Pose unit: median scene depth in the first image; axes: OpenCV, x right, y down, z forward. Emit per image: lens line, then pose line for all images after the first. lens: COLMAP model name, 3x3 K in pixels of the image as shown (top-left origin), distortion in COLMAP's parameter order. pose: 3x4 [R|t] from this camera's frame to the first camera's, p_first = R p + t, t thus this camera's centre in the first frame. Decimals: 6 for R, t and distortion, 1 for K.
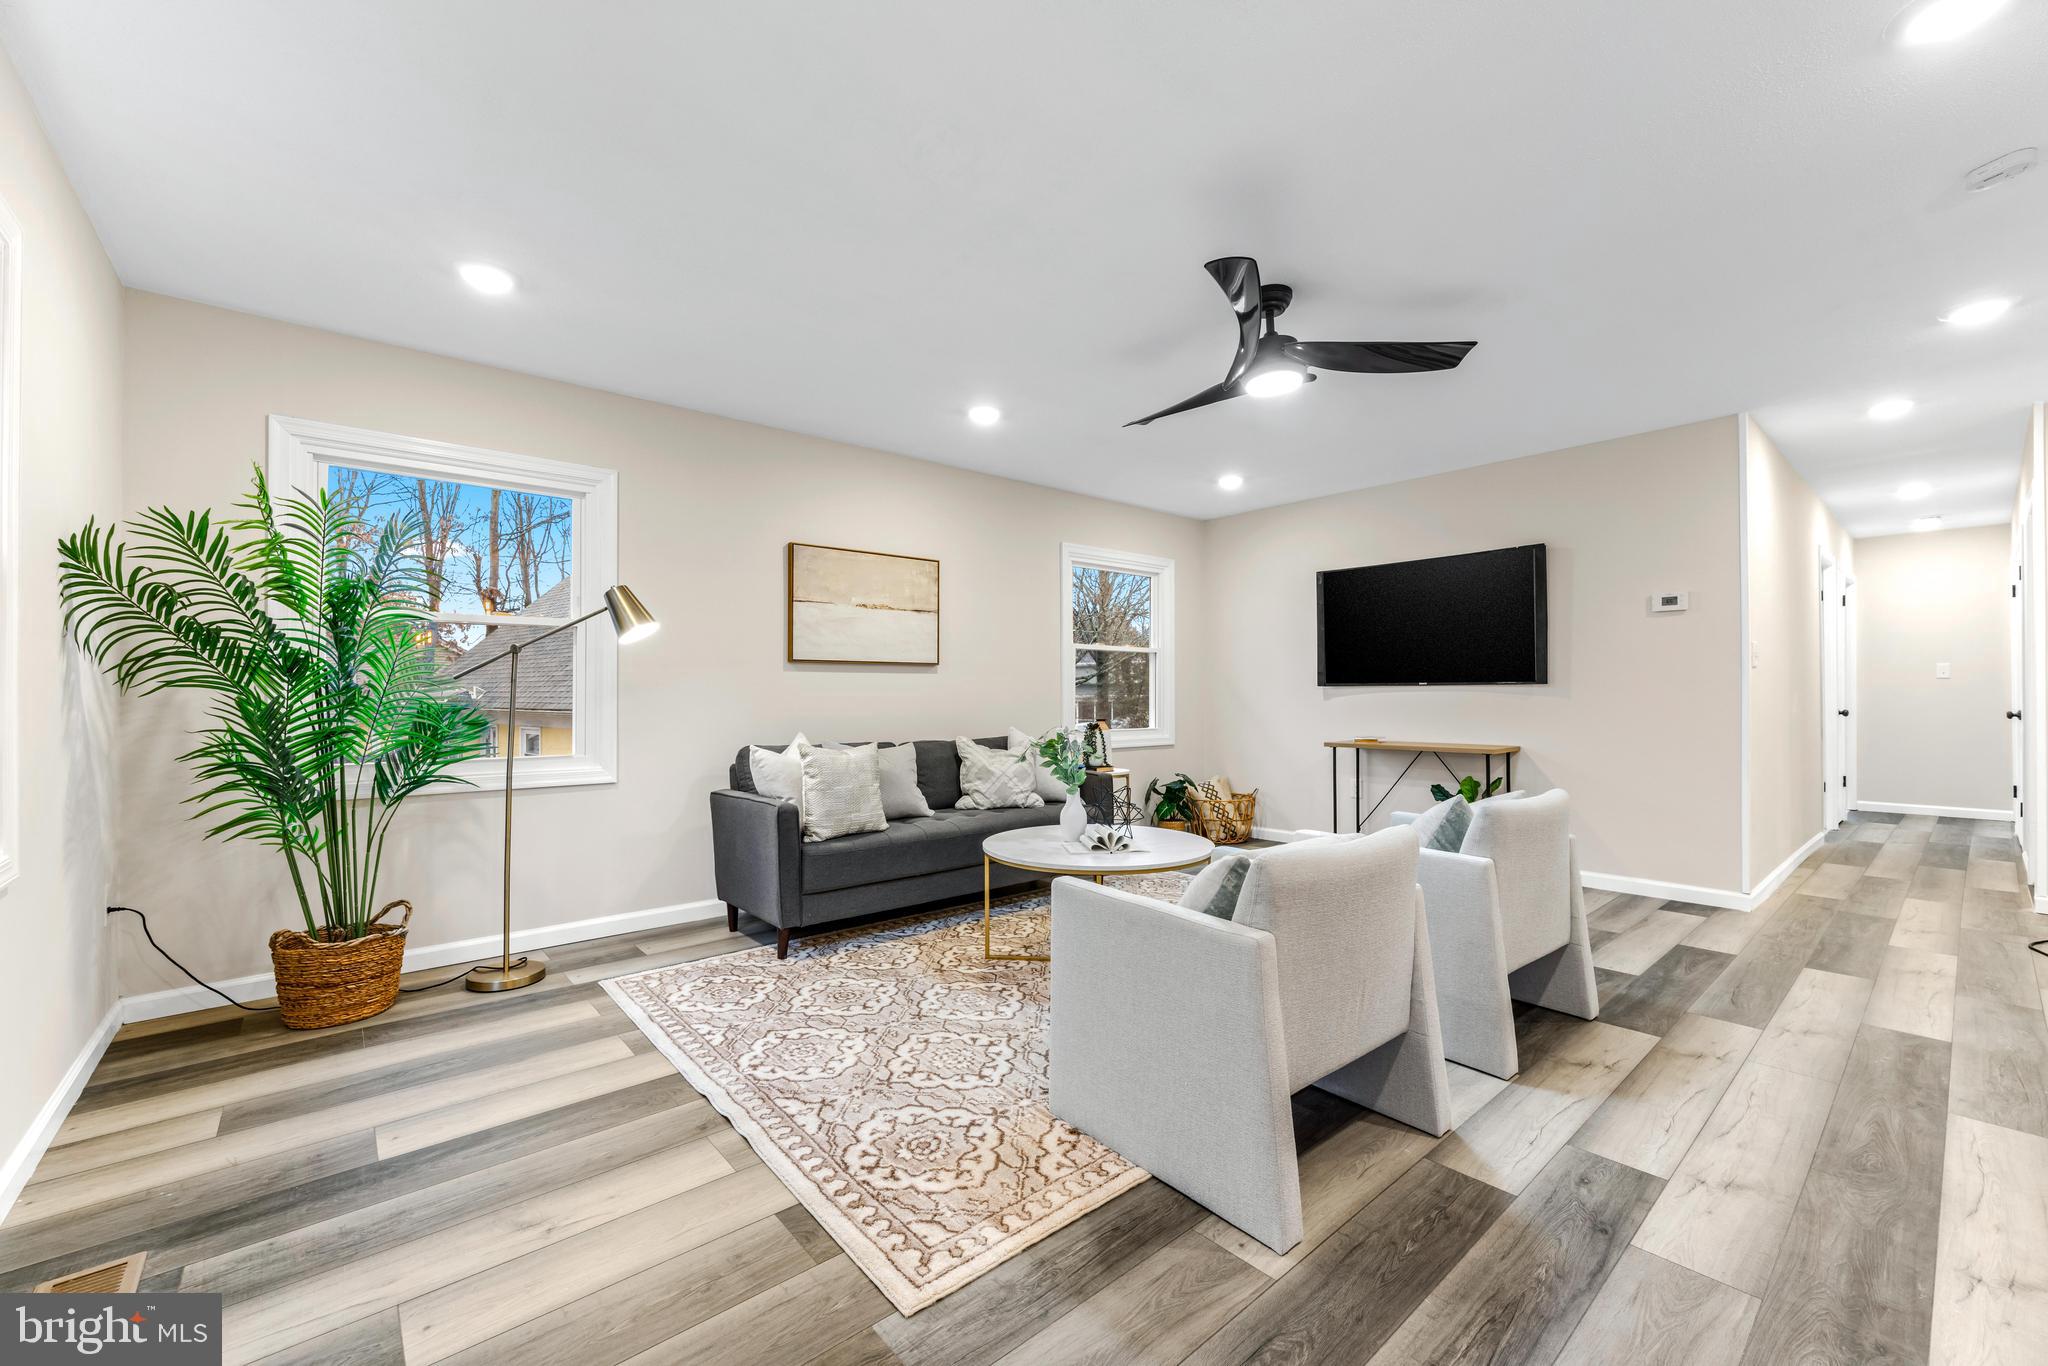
lens RADIAL K [[826.5, 0, 1016.6], [0, 826.5, 682.2], [0, 0, 1]] dist [-0.004521, -0.000540]
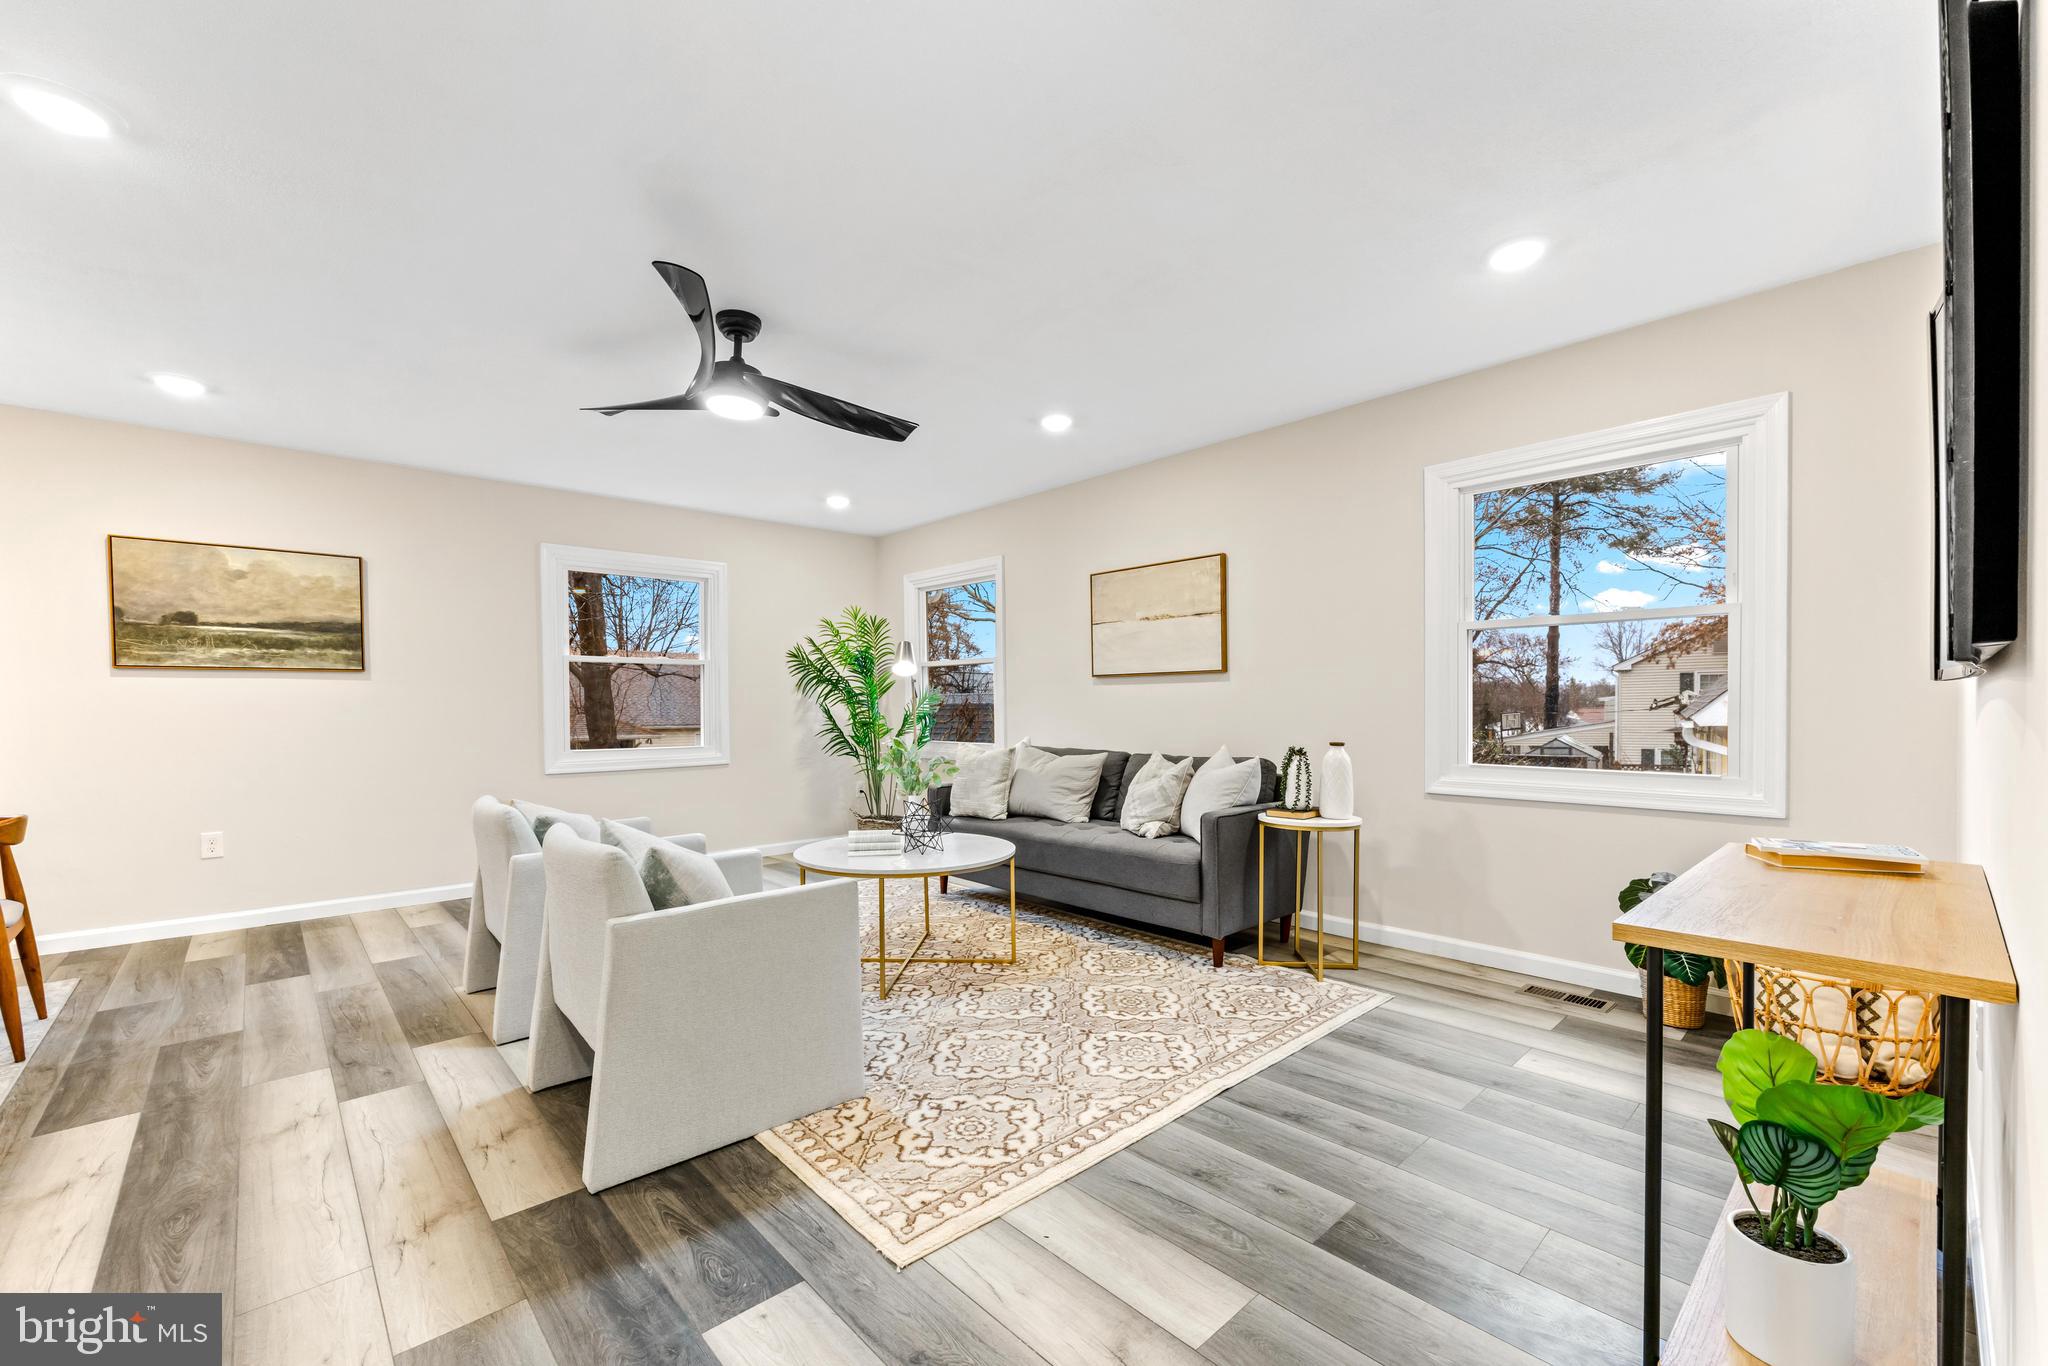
lens RADIAL K [[826.5, 0, 1014.5], [0, 826.5, 702.1], [0, 0, 1]] dist [-0.004521, -0.000540]
pose [[0.041660, 0.002920, -0.999128, 1.414285], [0.014560, 0.999888, 0.003530, 0.008858], [0.999026, -0.014695, 0.041612, 1.348285]]
